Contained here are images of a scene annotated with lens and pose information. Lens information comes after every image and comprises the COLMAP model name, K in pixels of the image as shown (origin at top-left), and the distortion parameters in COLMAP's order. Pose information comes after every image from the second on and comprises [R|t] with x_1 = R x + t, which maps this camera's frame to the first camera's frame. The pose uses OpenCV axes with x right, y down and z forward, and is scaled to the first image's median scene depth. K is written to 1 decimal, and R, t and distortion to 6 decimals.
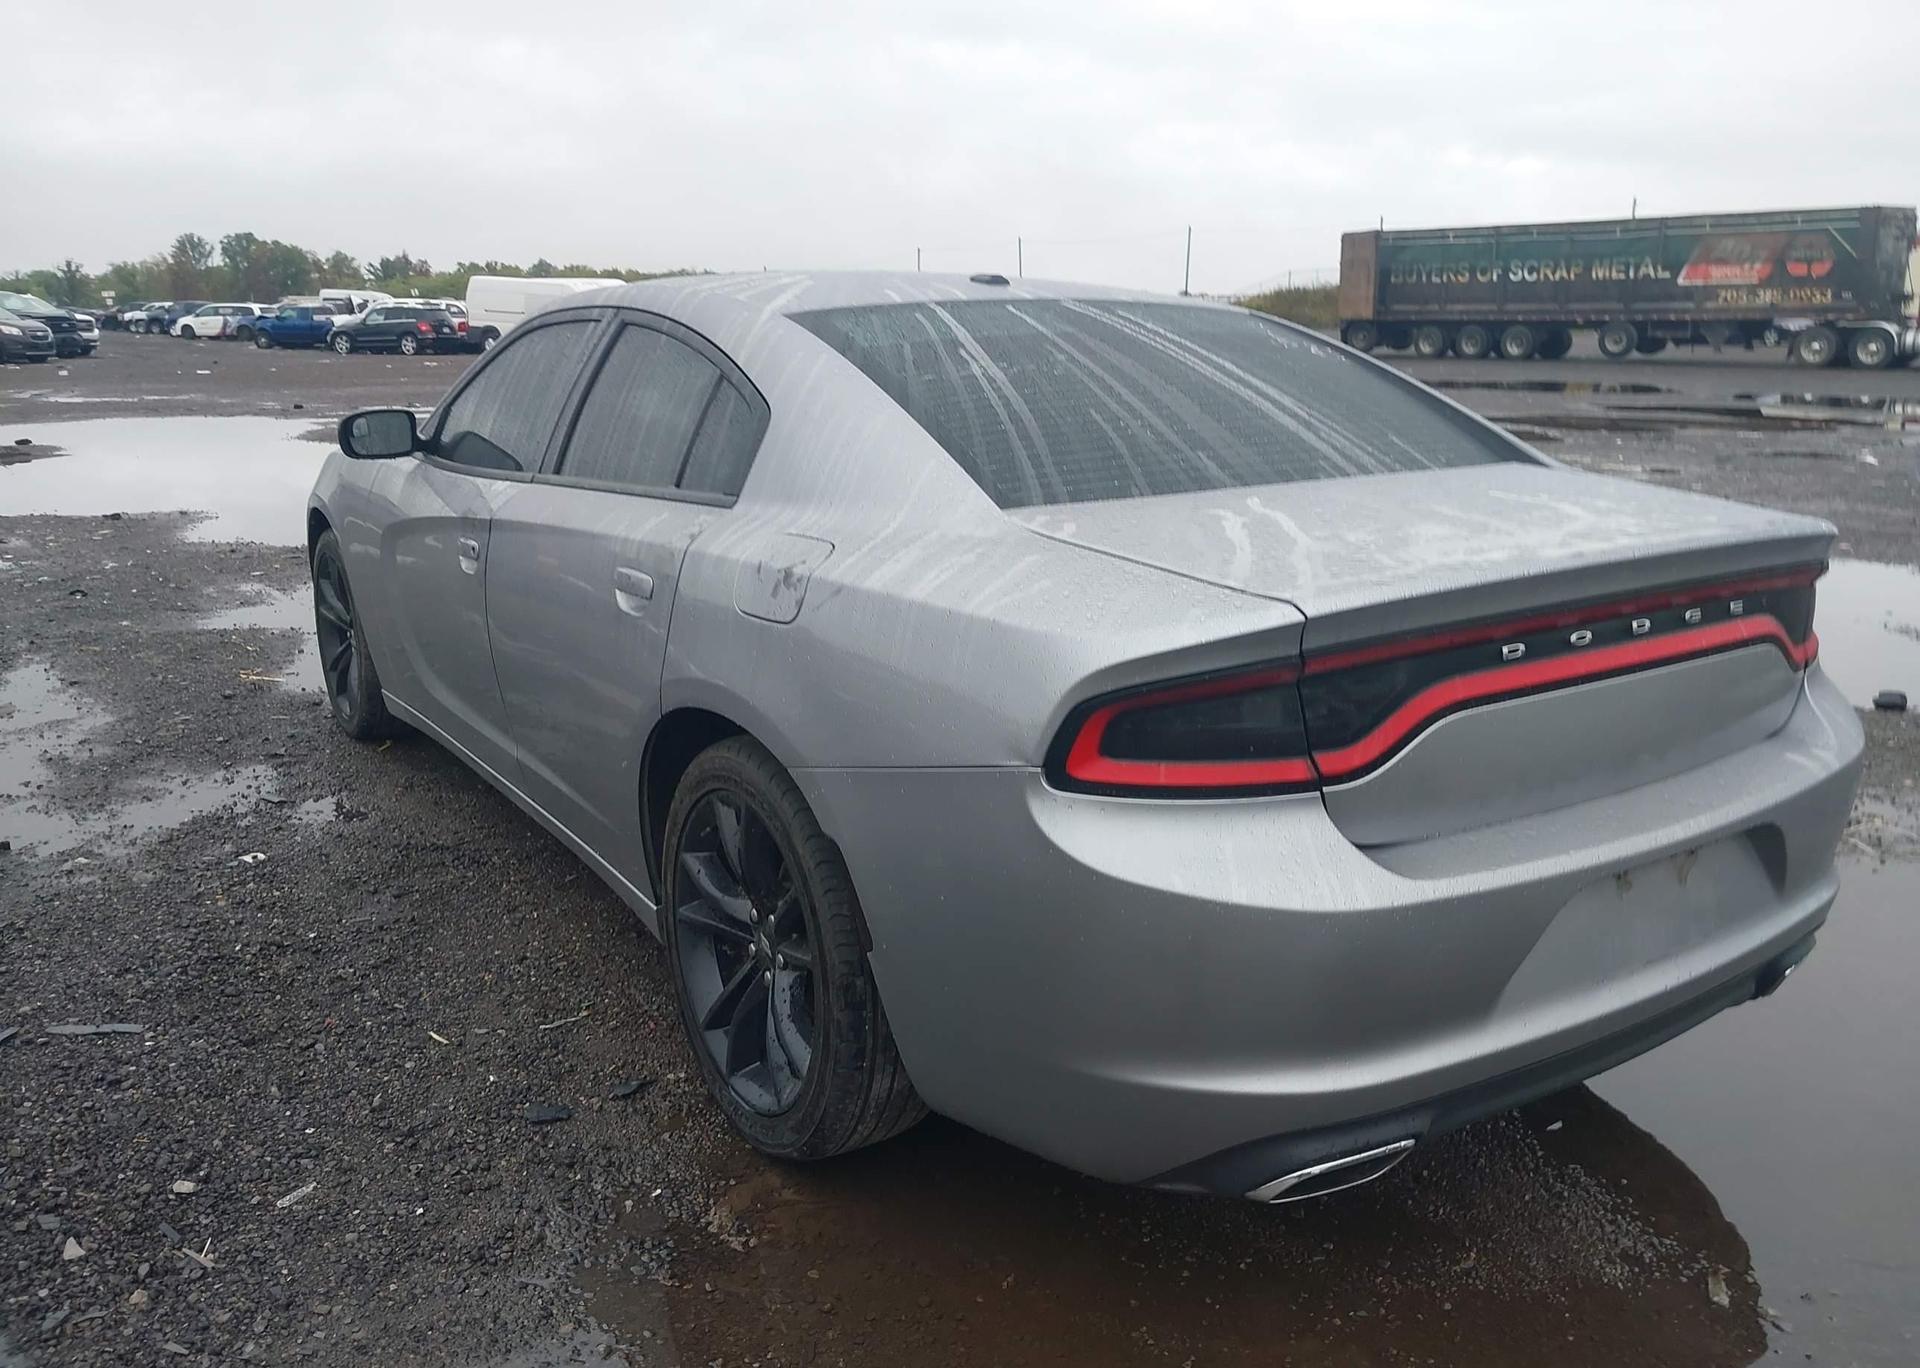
lens RADIAL K [[1567.4, 0, 960.0], [0, 1567.4, 684.0], [0, 0, 1]] dist [0.027326, -0.007779]
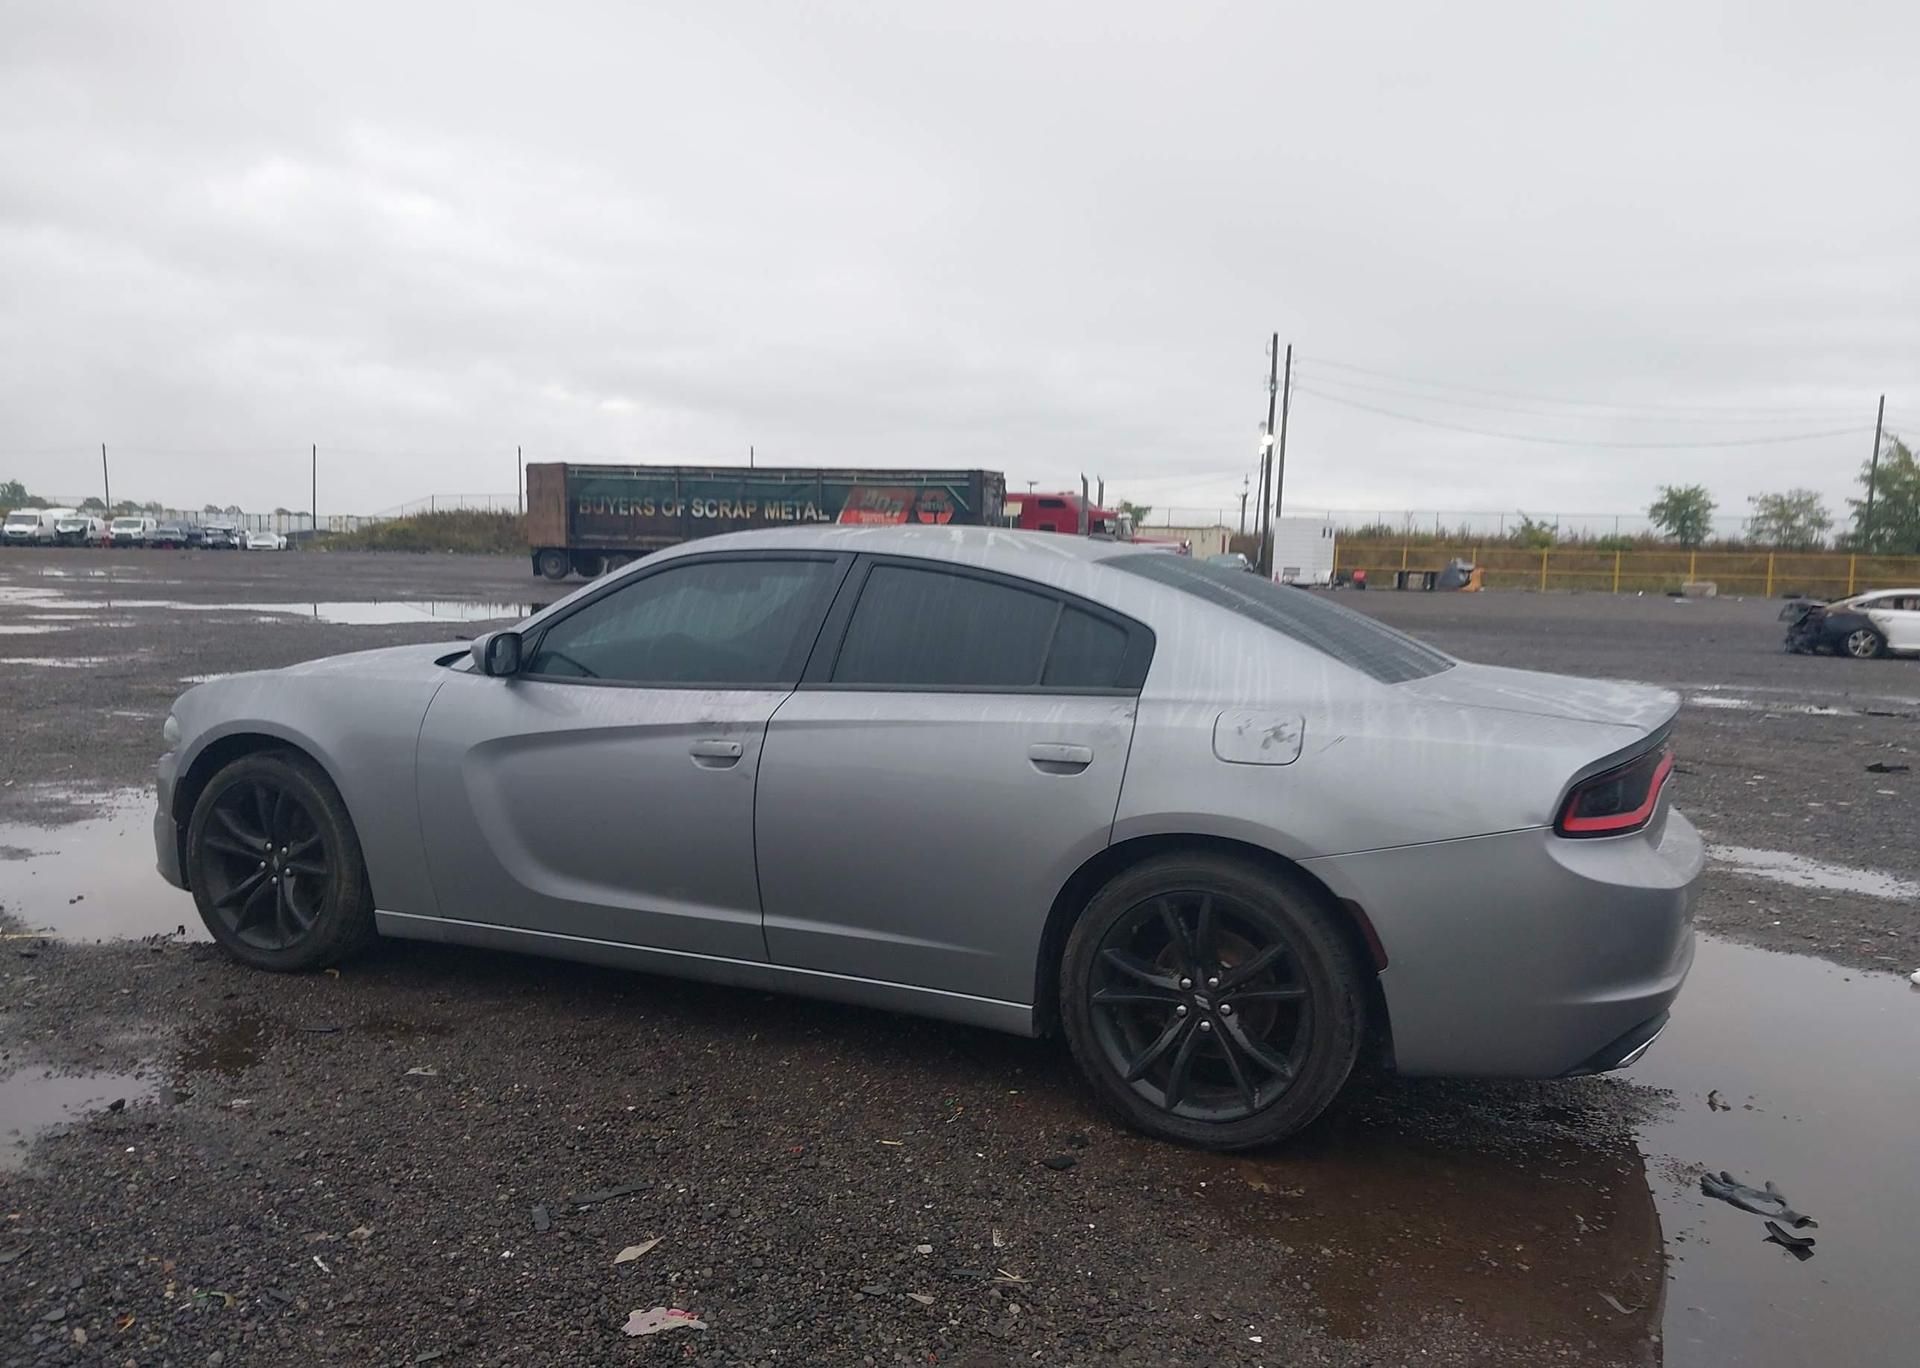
lens RADIAL K [[1689.2, 0, 910.3], [0, 1689.2, 680.5], [0, 0, 1]] dist [0.097139, -0.005357]
pose [[0.837834, -0.017612, 0.545641, -0.660111], [0.096959, 0.988390, -0.116977, 0.018840], [-0.537246, 0.150912, 0.829814, -0.096666]]
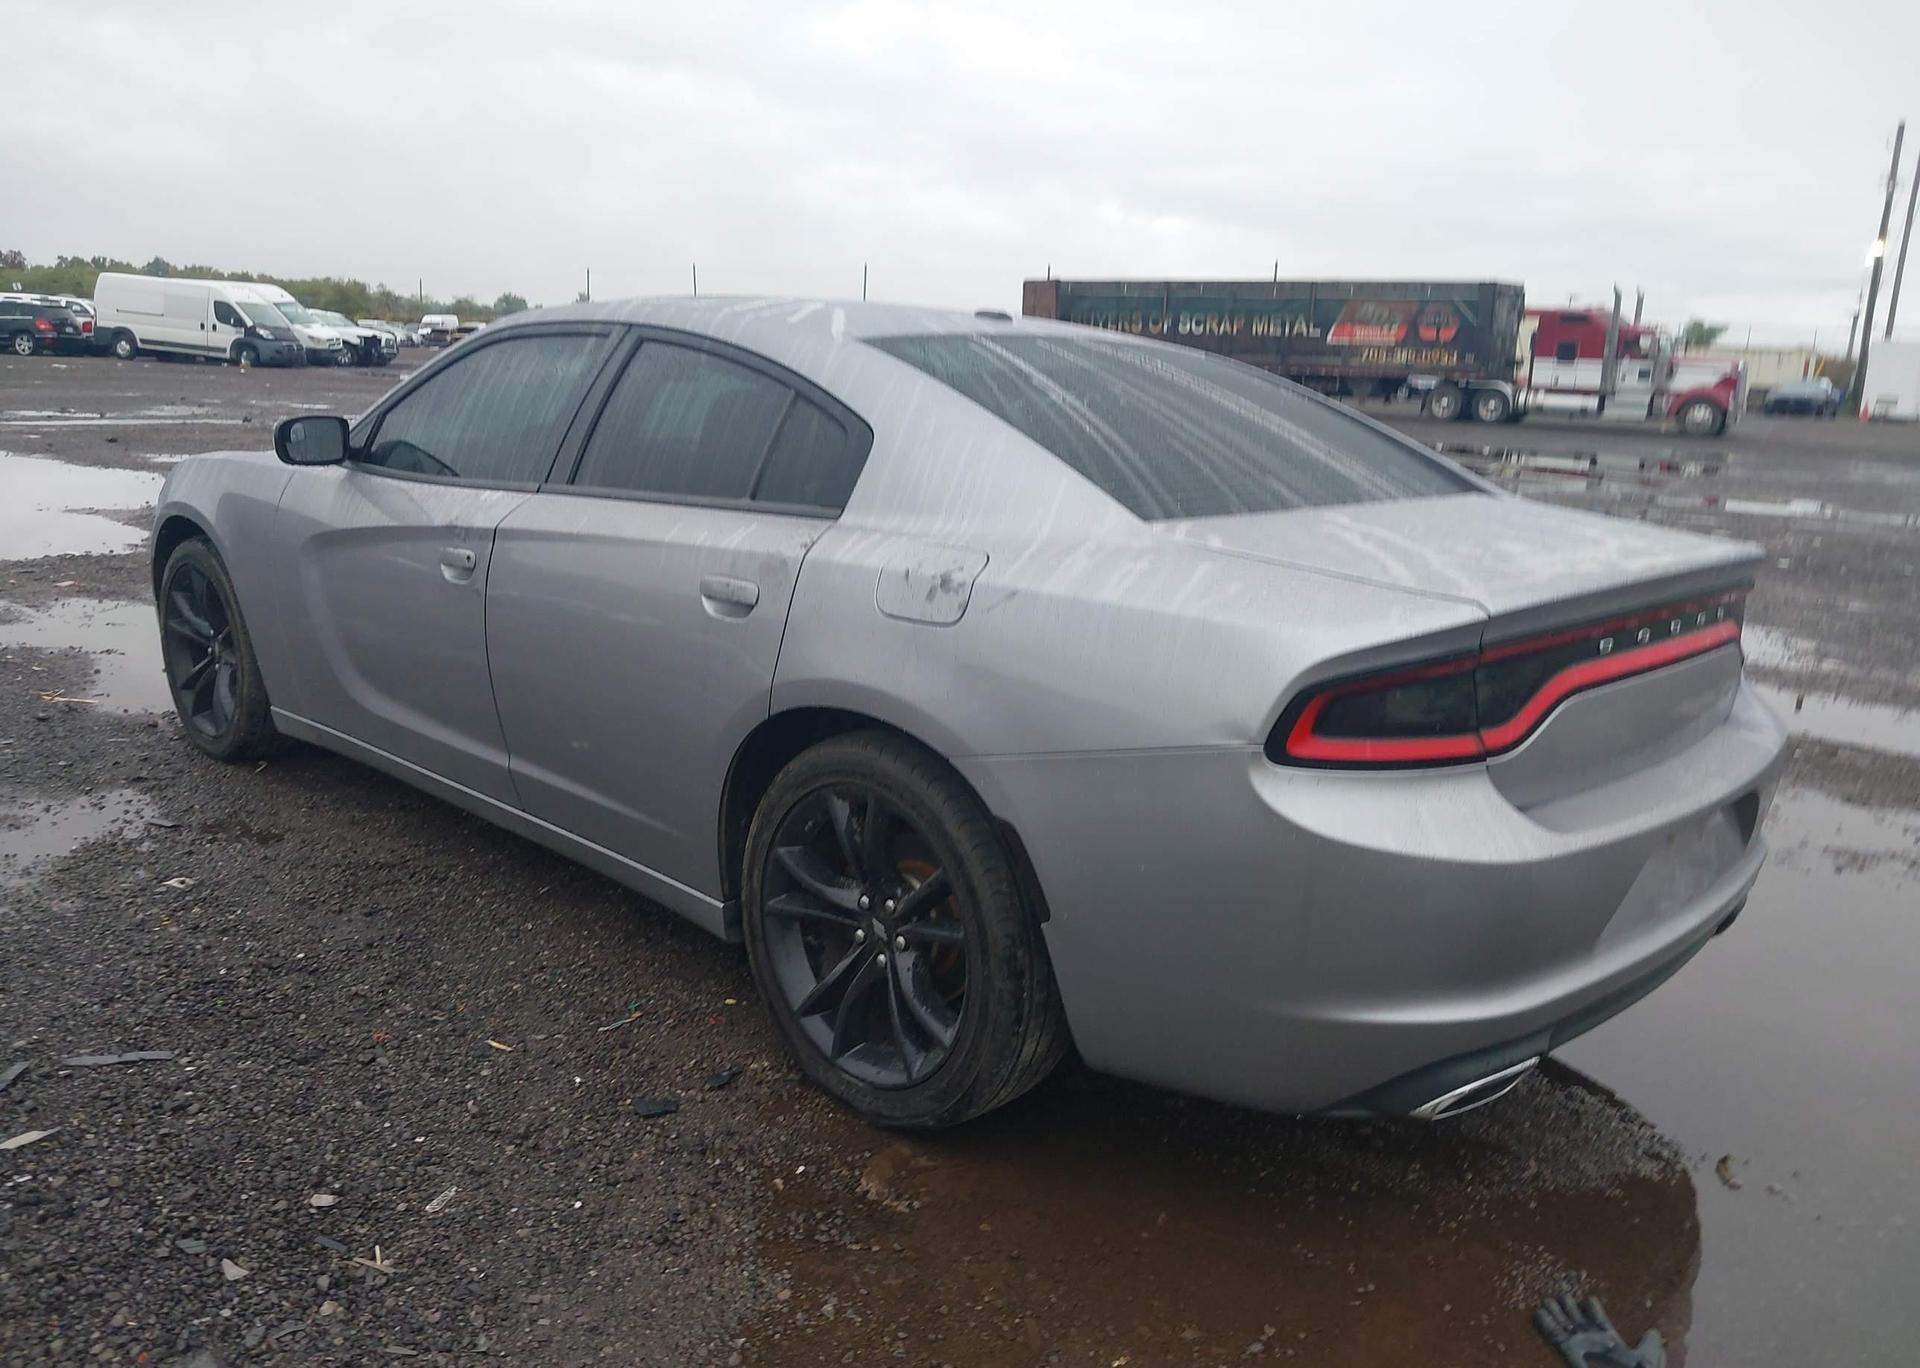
lens RADIAL K [[1557.7, 0, 963.5], [0, 1557.7, 676.0], [0, 0, 1]] dist [0.070905, -0.092481]
pose [[0.973498, -0.005417, 0.228633, -0.173011], [0.010777, 0.999695, -0.022202, 0.010331], [-0.228443, 0.024077, 0.973259, -0.025857]]
